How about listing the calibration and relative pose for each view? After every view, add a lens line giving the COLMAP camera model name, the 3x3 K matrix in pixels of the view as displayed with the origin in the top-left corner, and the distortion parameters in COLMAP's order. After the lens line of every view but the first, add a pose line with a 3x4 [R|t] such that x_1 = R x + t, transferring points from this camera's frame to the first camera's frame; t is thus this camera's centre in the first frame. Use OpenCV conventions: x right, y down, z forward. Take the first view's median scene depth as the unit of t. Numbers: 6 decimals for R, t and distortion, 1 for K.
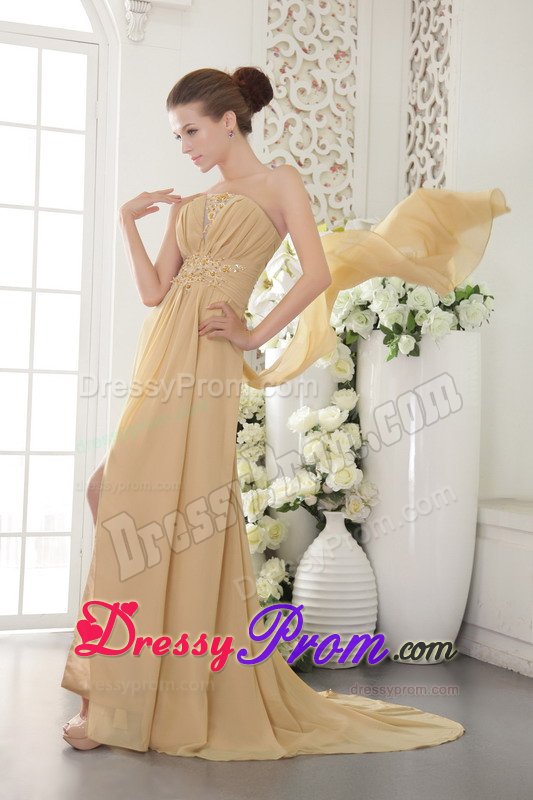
lens RADIAL K [[1613.4, 0, 268.0], [0, 1613.4, 366.5], [0, 0, 1]] dist [0.197222, 0.000000]
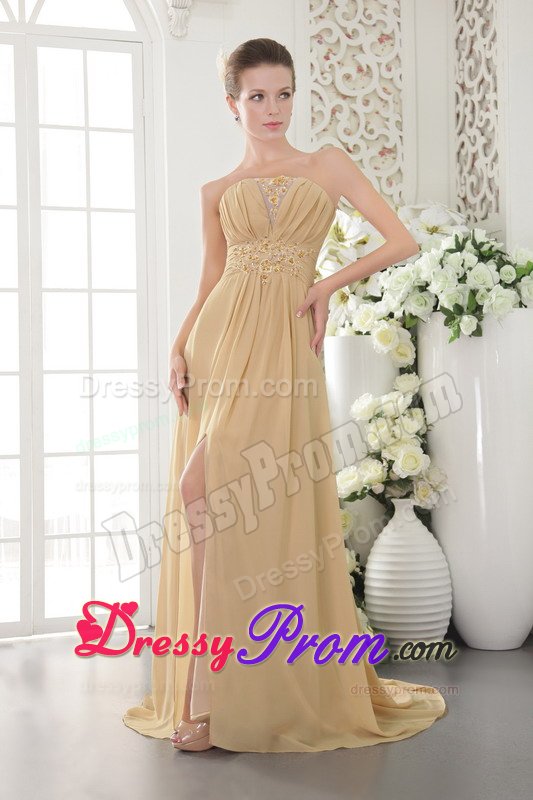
lens RADIAL K [[1420.4, 0, 254.3], [0, 1420.4, 360.6], [0, 0, 1]] dist [0.160878, 0.000000]
pose [[0.997561, -0.050877, -0.047795, -0.003198], [0.051003, 0.998697, 0.001421, 0.000053], [0.047660, -0.003855, 0.998856, 0.127990]]
